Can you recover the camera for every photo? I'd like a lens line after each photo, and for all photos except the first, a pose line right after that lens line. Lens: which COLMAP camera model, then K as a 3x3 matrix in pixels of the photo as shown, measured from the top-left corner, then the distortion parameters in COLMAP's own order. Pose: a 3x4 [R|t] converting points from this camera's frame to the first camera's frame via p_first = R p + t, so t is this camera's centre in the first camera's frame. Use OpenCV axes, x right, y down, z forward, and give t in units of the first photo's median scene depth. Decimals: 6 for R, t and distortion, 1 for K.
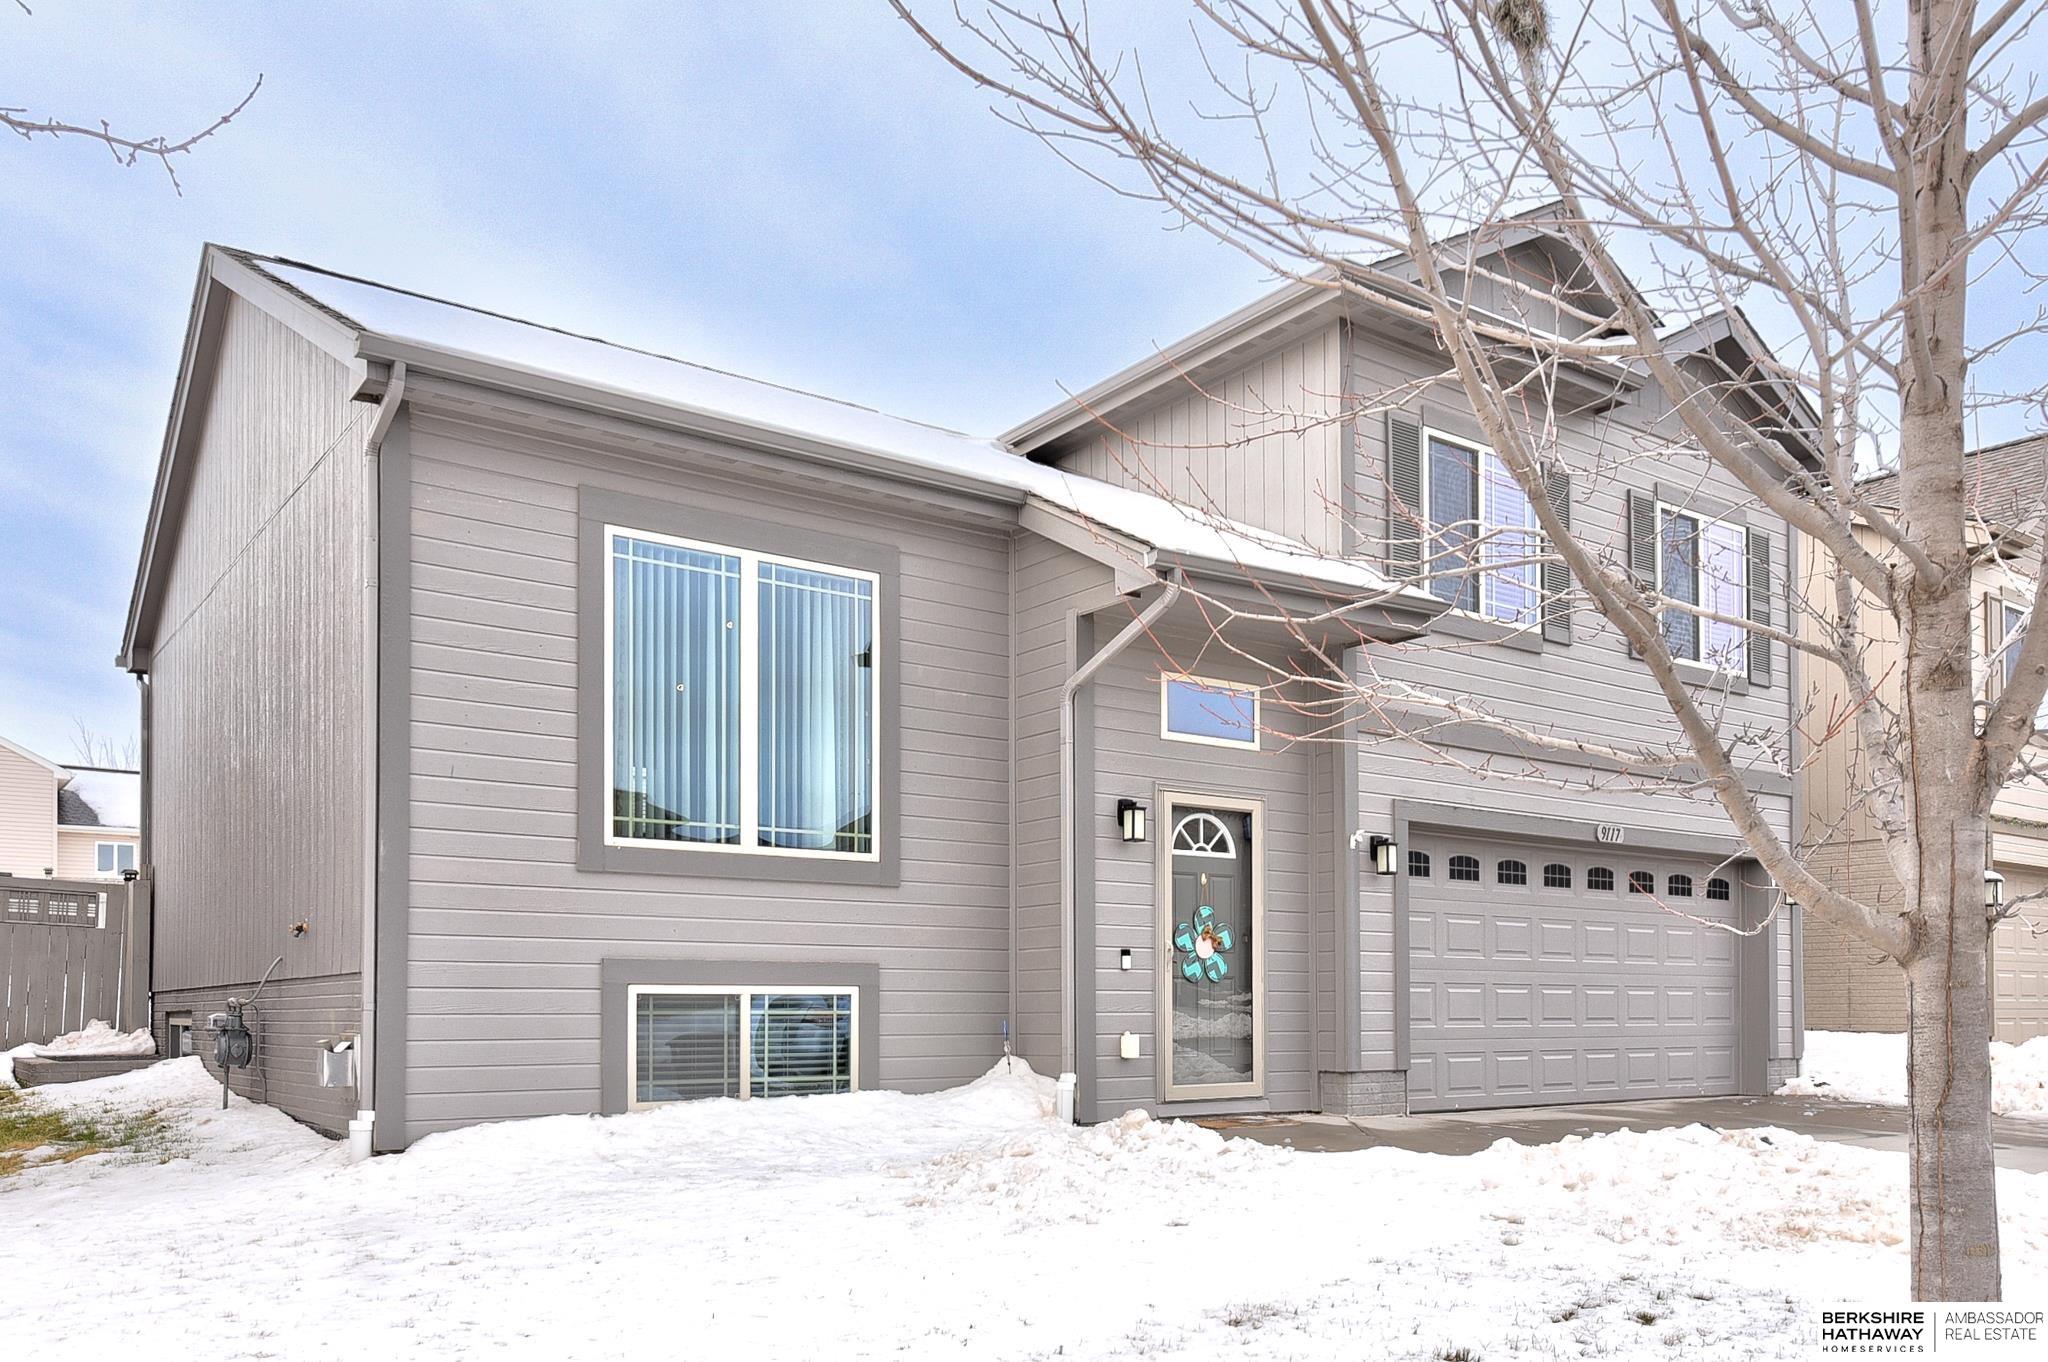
lens RADIAL K [[1474.0, 0, 1024.0], [0, 1474.0, 681.0], [0, 0, 1]] dist [0.017039, 0.000607]
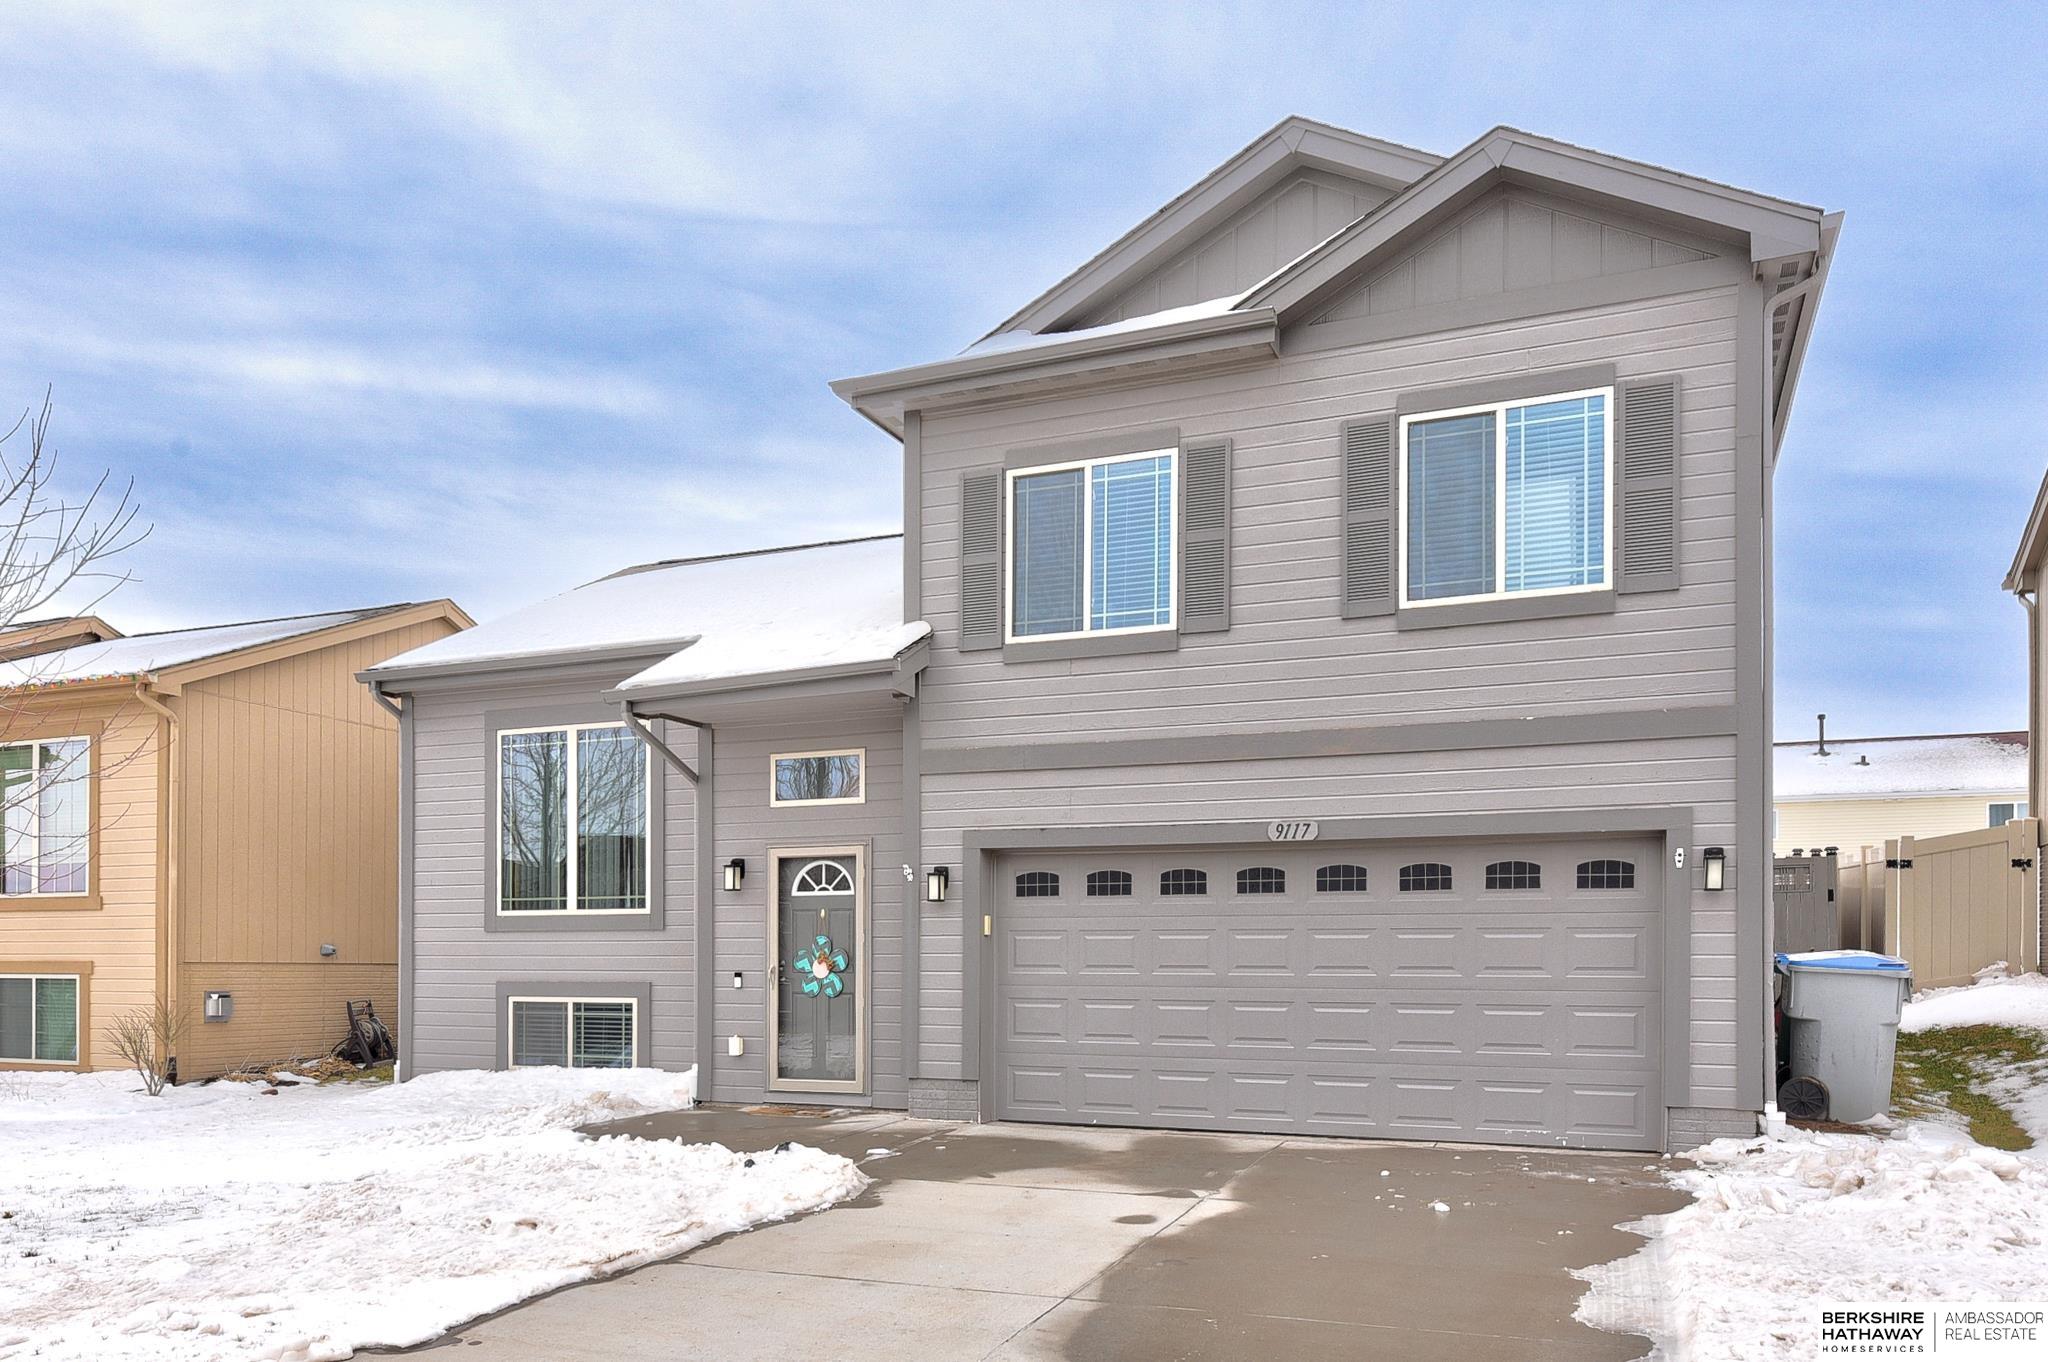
lens RADIAL K [[1320.2, 0, 1007.6], [0, 1320.2, 660.0], [0, 0, 1]] dist [0.003944, -0.000012]
pose [[0.572908, -0.186174, -0.798195, 1.213631], [0.171465, 0.979536, -0.105400, 0.073630], [0.801483, -0.076478, 0.593106, 0.513210]]
